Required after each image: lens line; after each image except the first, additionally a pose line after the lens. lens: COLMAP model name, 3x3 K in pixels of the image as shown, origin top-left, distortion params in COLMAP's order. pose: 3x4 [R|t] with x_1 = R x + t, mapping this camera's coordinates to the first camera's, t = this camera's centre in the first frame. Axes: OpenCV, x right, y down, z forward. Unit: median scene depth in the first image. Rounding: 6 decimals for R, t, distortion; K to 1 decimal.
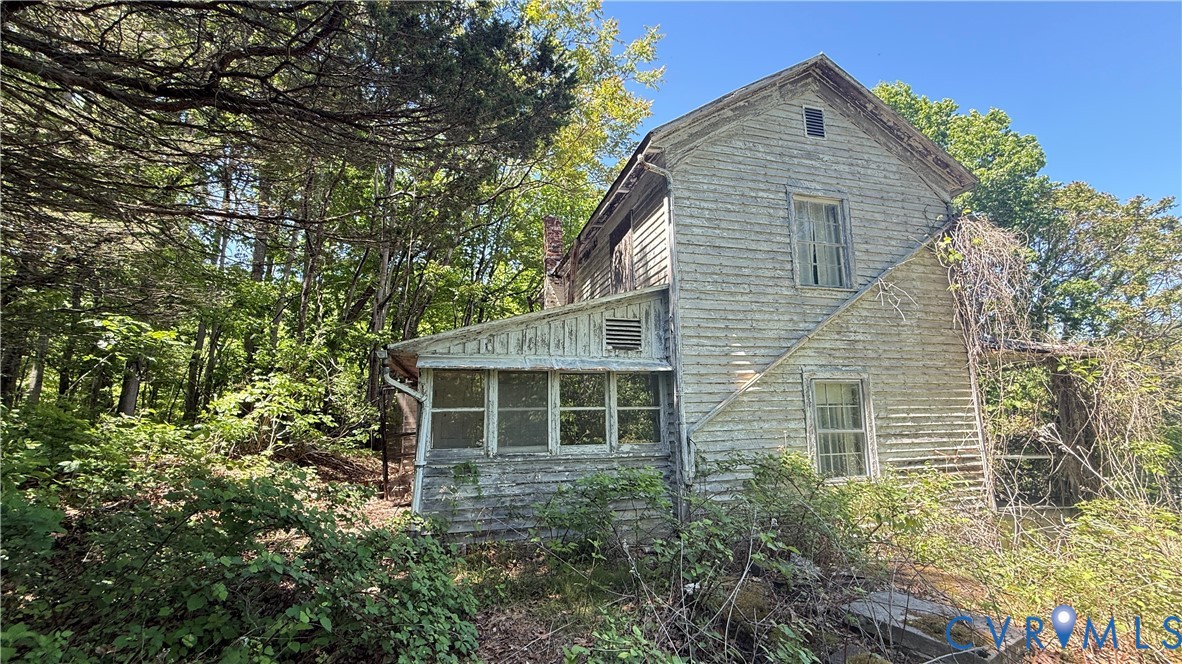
lens RADIAL K [[470.9, 0, 587.2], [0, 470.9, 332.4], [0, 0, 1]] dist [0.001510, -0.000486]
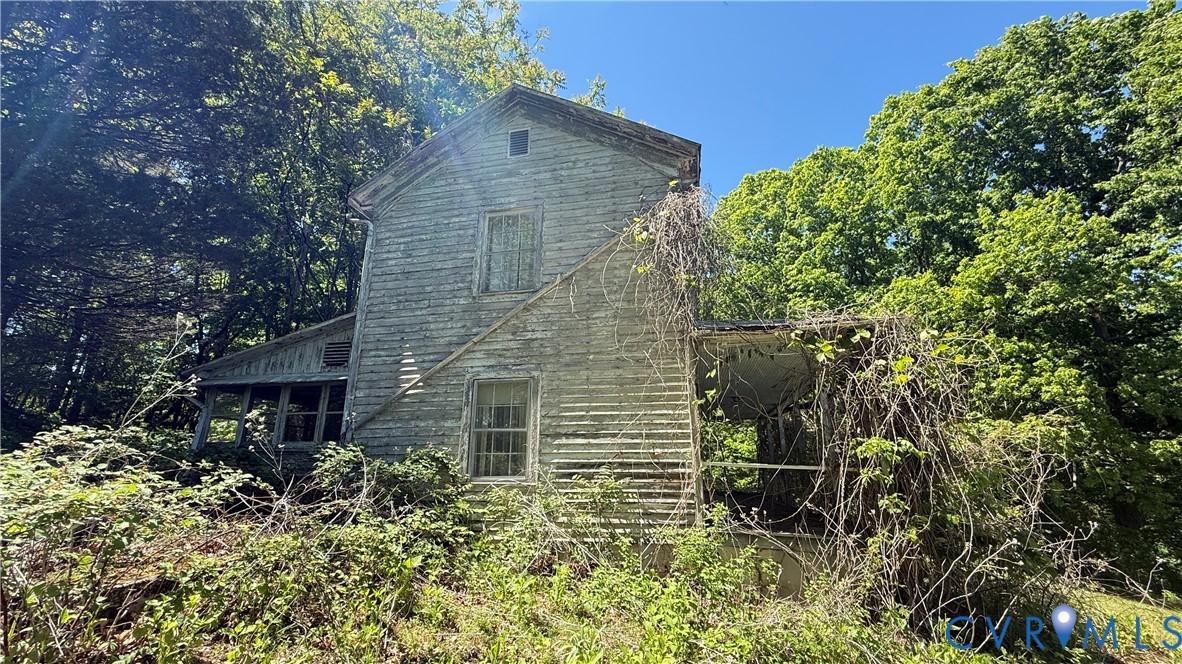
lens RADIAL K [[470.9, 0, 587.2], [0, 470.9, 332.4], [0, 0, 1]] dist [0.001510, -0.000486]
pose [[0.883883, -0.118835, -0.452360, 1.143340], [0.062668, 0.988553, -0.137243, 0.149464], [0.463492, 0.092958, 0.881212, 0.181696]]
